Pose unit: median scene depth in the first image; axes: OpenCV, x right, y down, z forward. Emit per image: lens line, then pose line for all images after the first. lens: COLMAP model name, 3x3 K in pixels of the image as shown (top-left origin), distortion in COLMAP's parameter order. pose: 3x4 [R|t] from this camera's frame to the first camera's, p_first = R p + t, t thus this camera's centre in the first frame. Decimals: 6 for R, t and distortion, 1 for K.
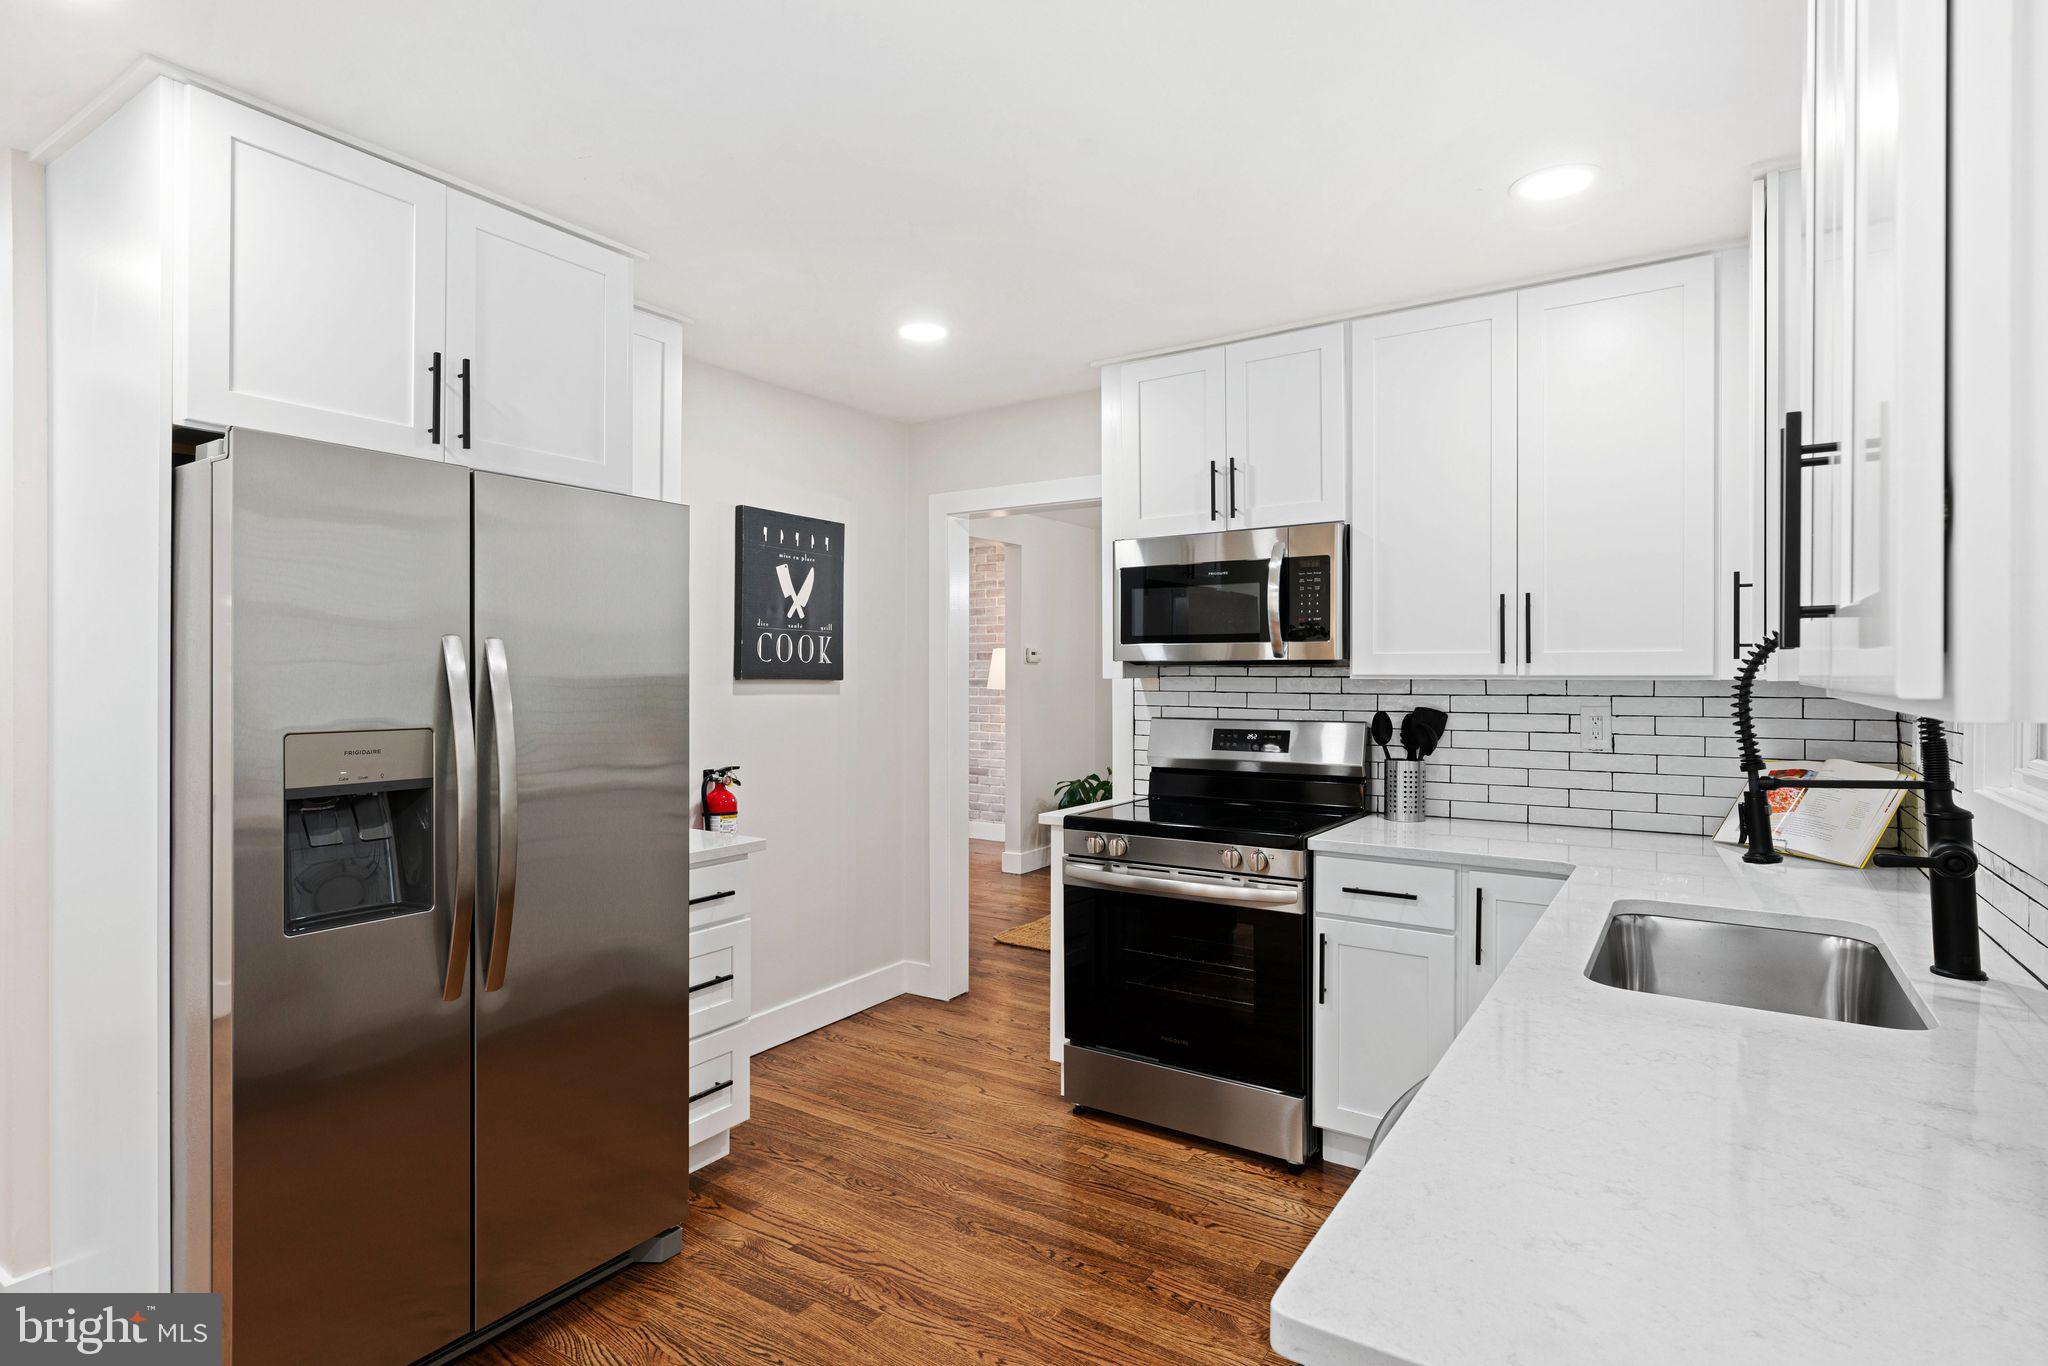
lens RADIAL K [[1028.5, 0, 1016.2], [0, 1028.5, 678.7], [0, 0, 1]] dist [-0.004203, -0.000522]
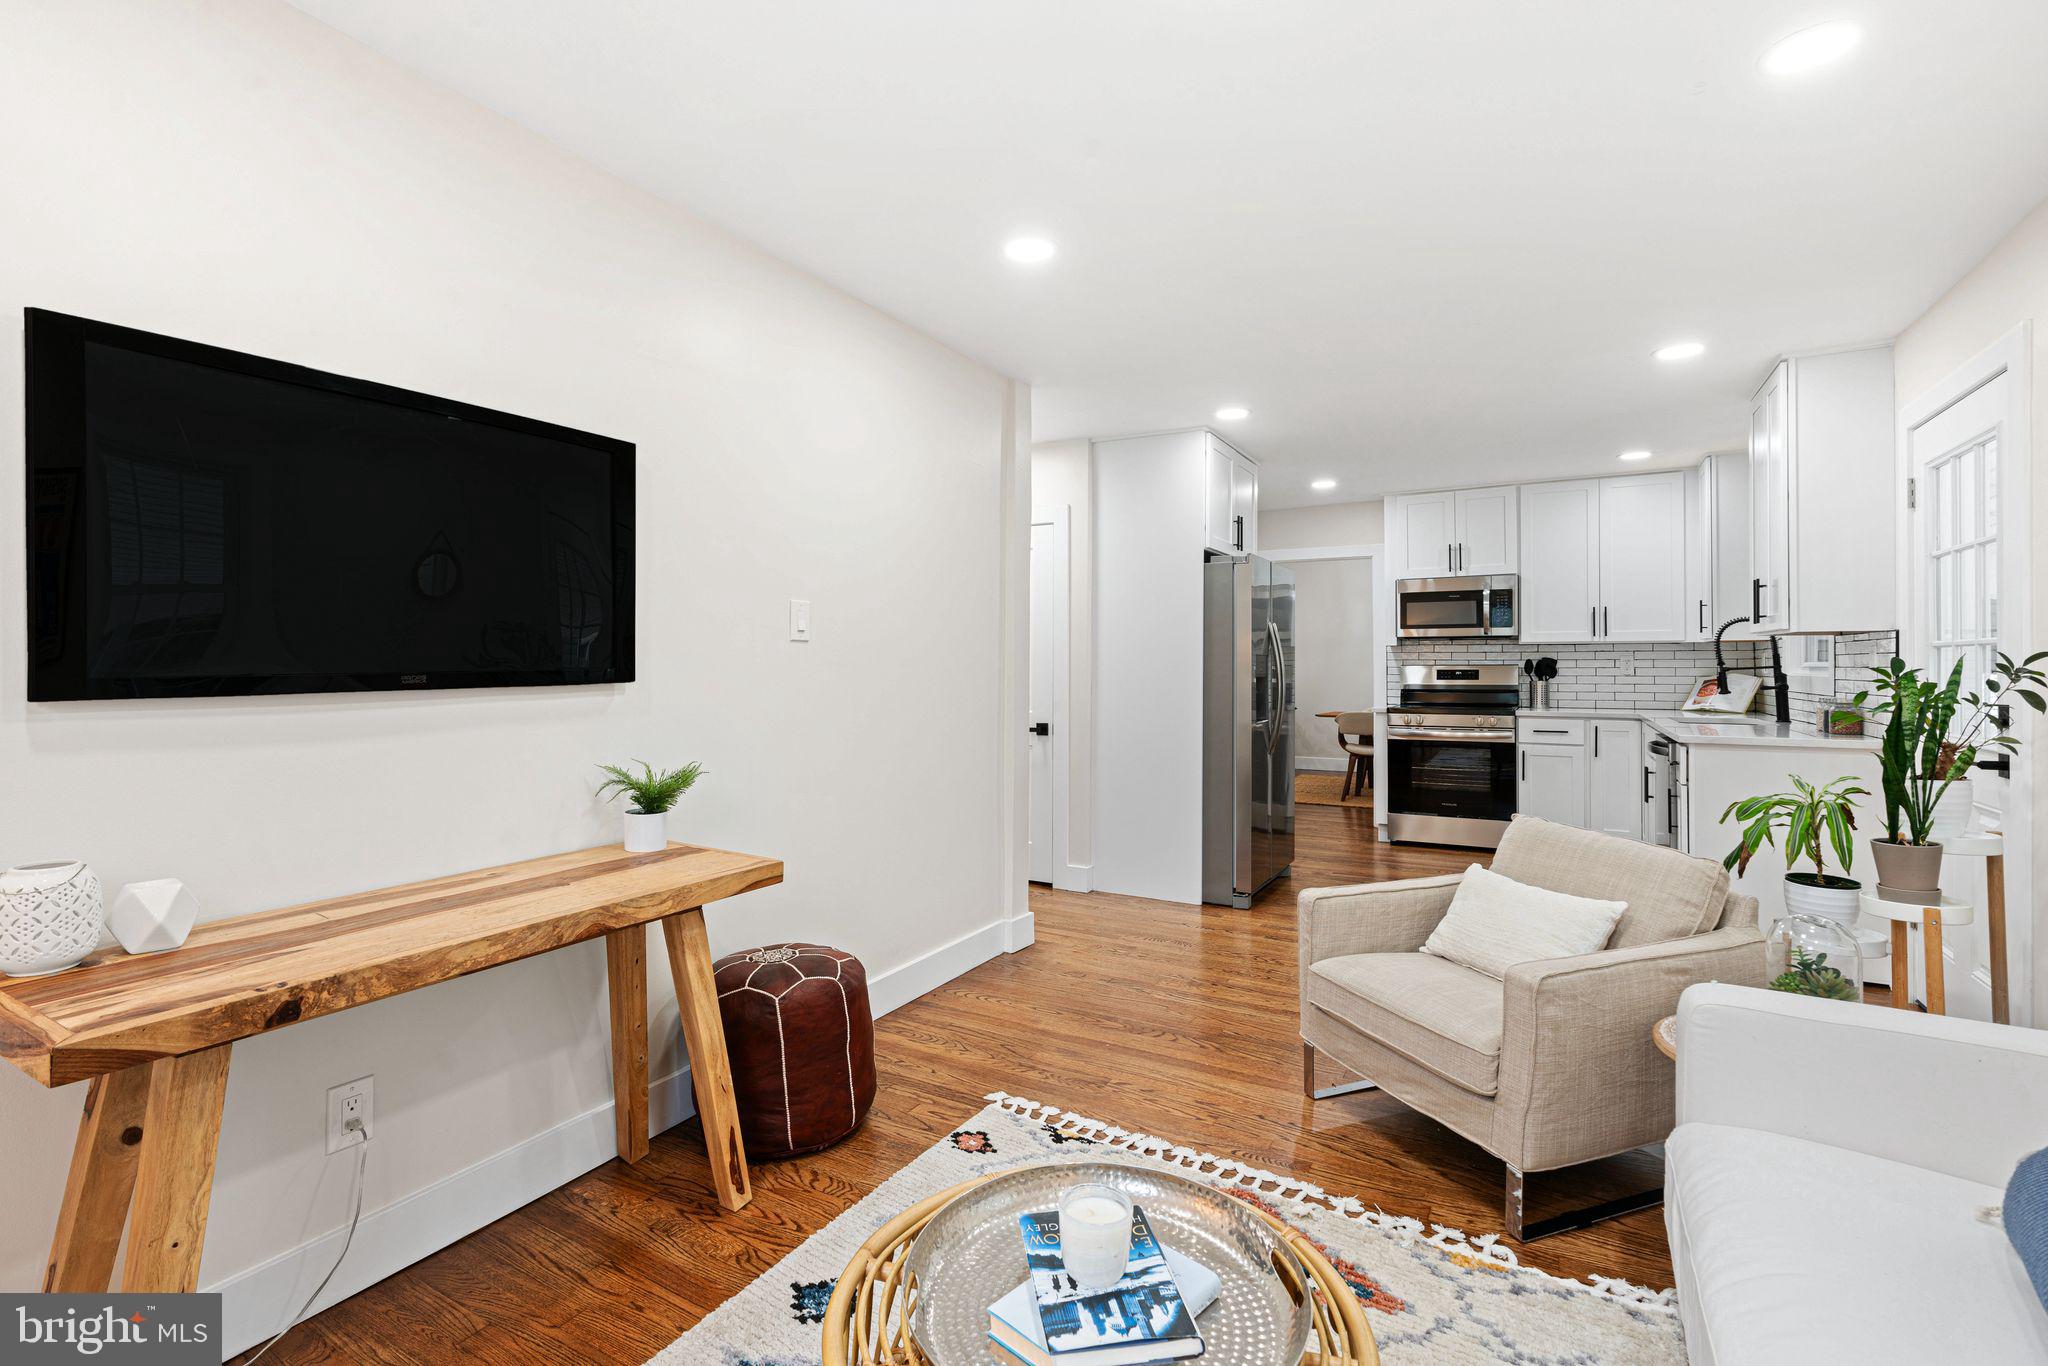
lens RADIAL K [[912.3, 0, 1016.3], [0, 912.3, 656.6], [0, 0, 1]] dist [-0.011454, 0.000004]
pose [[0.998221, -0.000017, 0.059626, -0.903605], [0.000829, 0.999907, -0.013579, 0.054670], [-0.059620, 0.013604, 0.998128, -0.927048]]
